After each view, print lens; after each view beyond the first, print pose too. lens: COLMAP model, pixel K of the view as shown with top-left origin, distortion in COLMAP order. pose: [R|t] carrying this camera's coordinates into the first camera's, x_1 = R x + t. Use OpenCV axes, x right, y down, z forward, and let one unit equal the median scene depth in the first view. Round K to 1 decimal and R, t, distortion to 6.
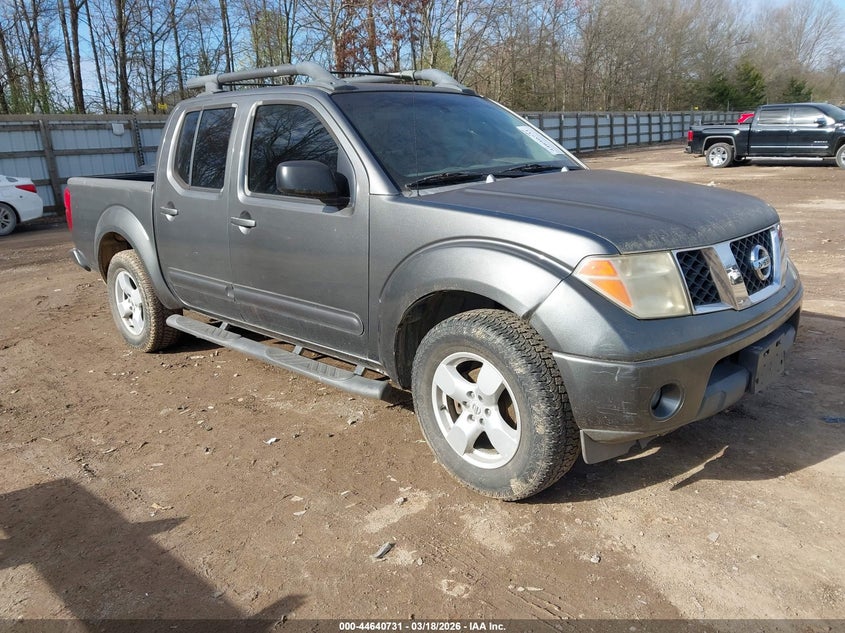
lens RADIAL K [[678.5, 0, 435.9], [0, 678.5, 316.3], [0, 0, 1]] dist [0.008022, 0.005721]
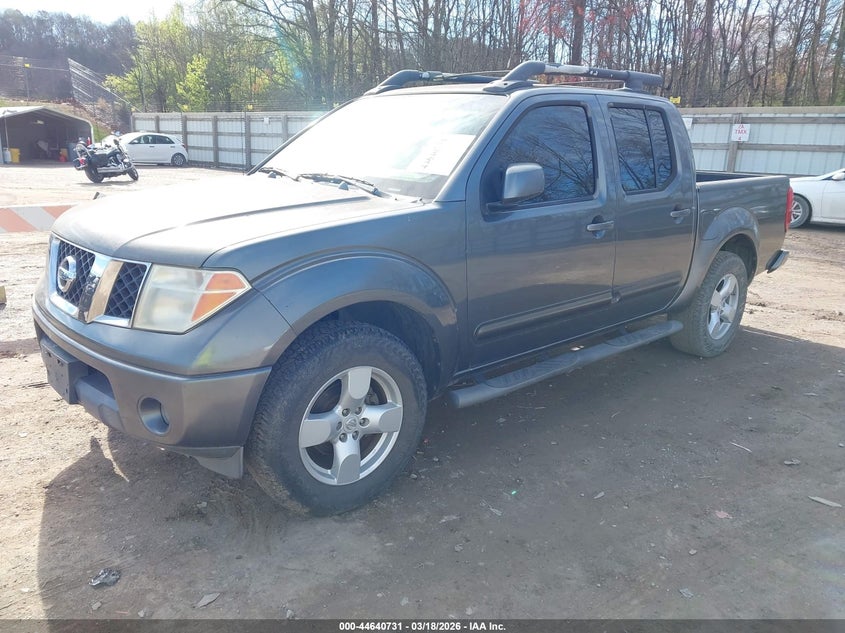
lens RADIAL K [[678.5, 0, 435.9], [0, 678.5, 316.3], [0, 0, 1]] dist [0.008022, 0.005721]
pose [[-0.055269, 0.315121, -0.947441, 1.259818], [-0.295092, 0.901348, 0.317004, -0.447551], [0.953869, 0.297103, 0.043173, 1.338912]]
